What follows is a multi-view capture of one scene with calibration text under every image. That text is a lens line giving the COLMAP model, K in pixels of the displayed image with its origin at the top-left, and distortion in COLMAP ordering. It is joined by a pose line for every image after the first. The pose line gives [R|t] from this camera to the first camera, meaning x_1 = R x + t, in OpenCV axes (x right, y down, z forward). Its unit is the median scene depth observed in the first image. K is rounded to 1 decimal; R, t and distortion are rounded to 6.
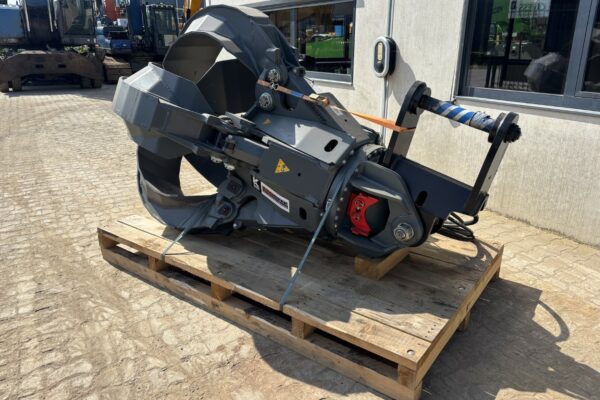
lens RADIAL K [[455.5, 0, 299.9], [0, 455.5, 197.1], [0, 0, 1]] dist [0.014081, -0.010356]
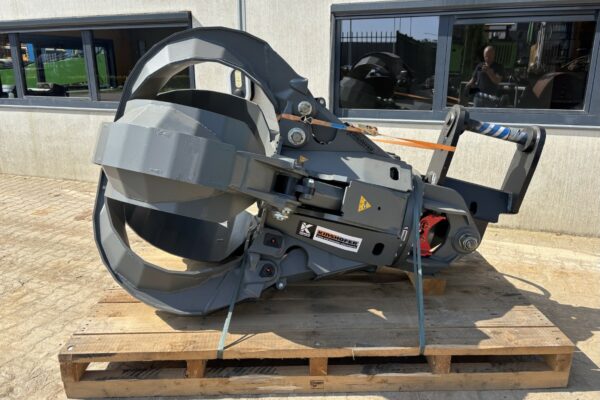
lens RADIAL K [[455.5, 0, 297.2], [0, 455.5, 189.7], [0, 0, 1]] dist [0.014081, -0.010356]
pose [[0.784078, -0.162033, 0.599139, -0.654303], [0.200613, 0.979668, 0.002407, -0.117304], [-0.587347, 0.118308, 0.800641, 0.317078]]
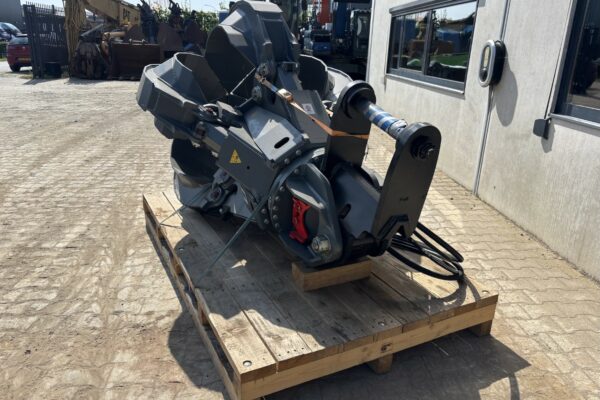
lens RADIAL K [[455.5, 0, 297.8], [0, 455.5, 201.9], [0, 0, 1]] dist [0.014081, -0.010356]
pose [[0.892913, 0.172956, -0.415682, 0.493375], [-0.174236, 0.984075, 0.035180, -0.027885], [0.415147, 0.041014, 0.908829, 0.131180]]
